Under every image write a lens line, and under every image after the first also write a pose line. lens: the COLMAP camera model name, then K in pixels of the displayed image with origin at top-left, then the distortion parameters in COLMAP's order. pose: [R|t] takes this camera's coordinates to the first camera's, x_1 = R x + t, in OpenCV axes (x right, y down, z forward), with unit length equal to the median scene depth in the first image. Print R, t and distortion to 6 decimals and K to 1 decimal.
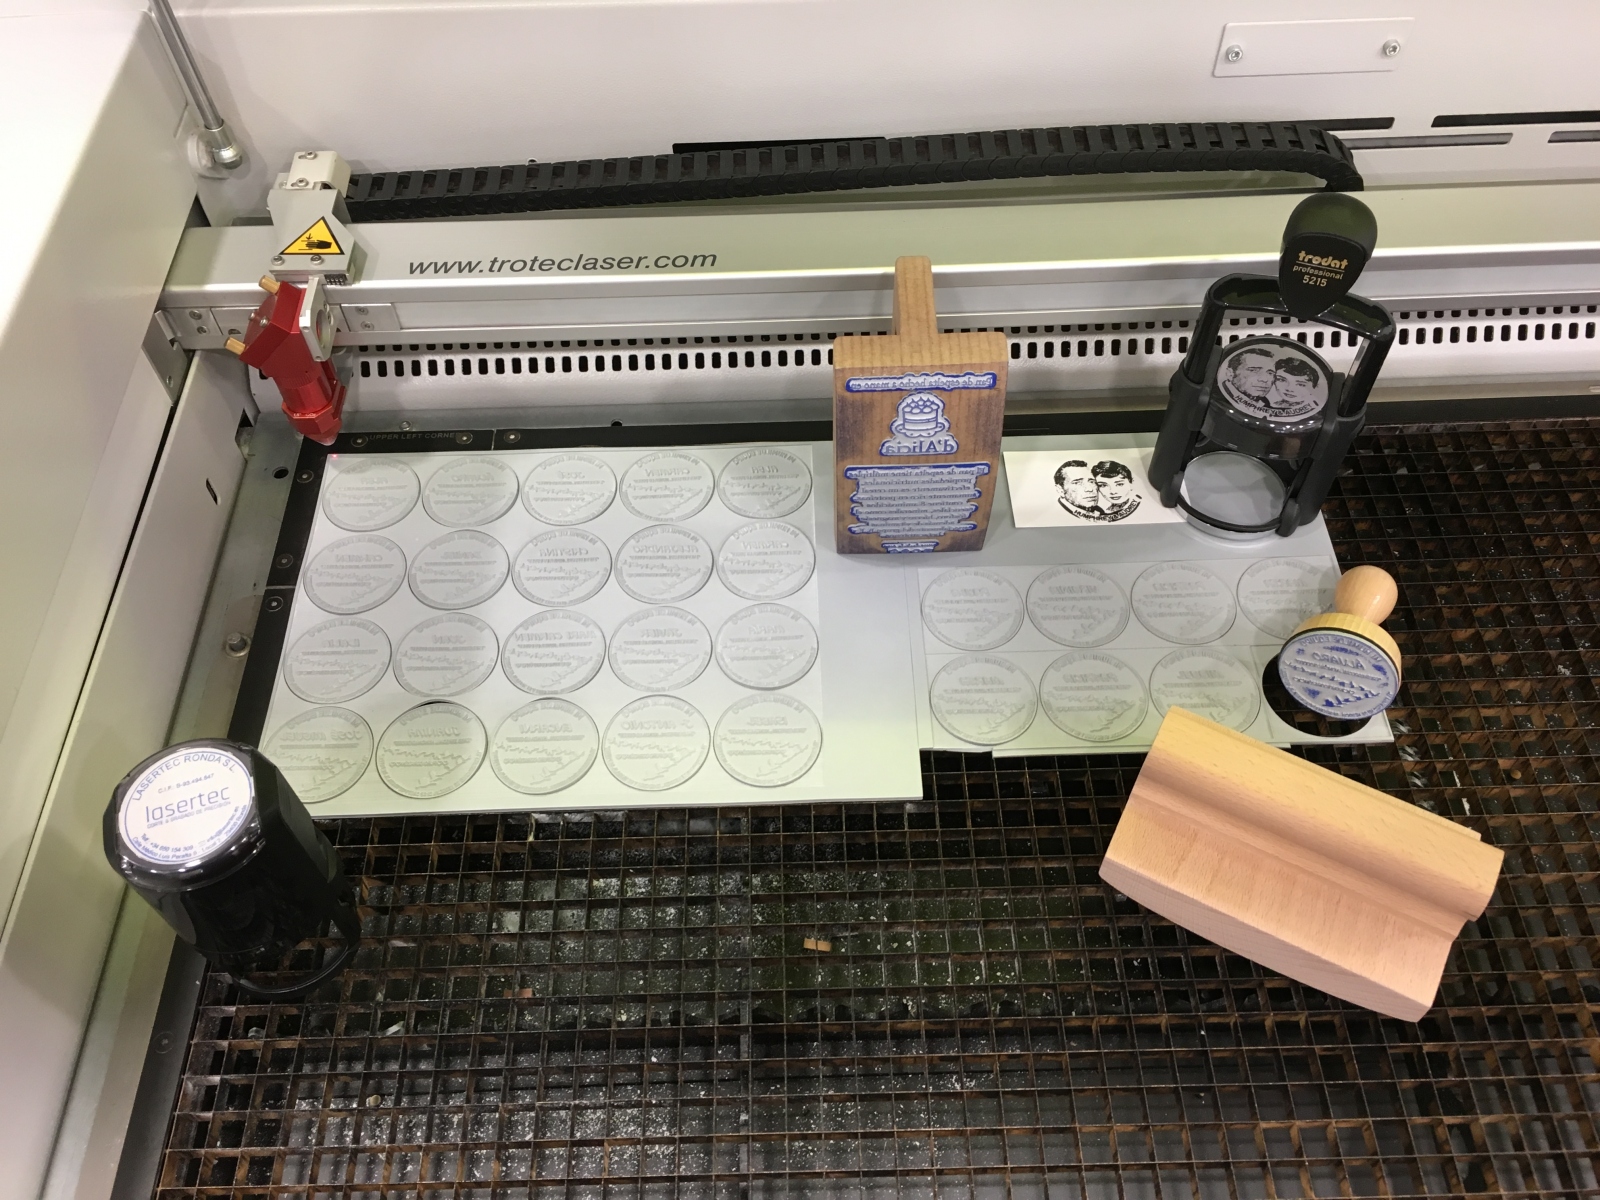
lens RADIAL K [[1371.5, 0, 803.6], [0, 1371.5, 600.1], [0, 0, 1]] dist [0.085948, -0.123019]
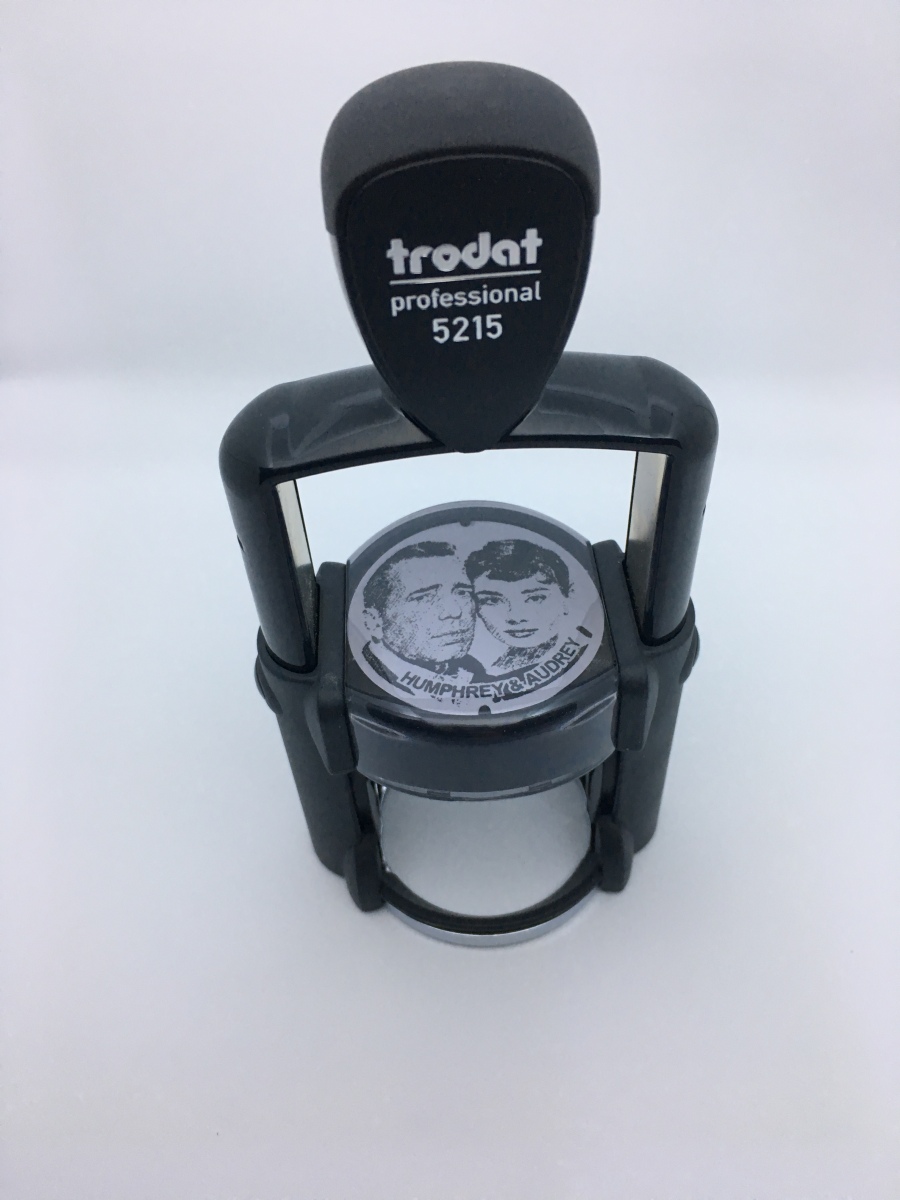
lens RADIAL K [[1028.6, 0, 453.8], [0, 1028.6, 587.6], [0, 0, 1]] dist [0.085948, -0.123019]
pose [[0.916315, -0.311793, 0.251302, 0.253316], [0.342784, 0.935125, -0.089665, -0.135972], [-0.207042, 0.168303, 0.963747, 0.689202]]
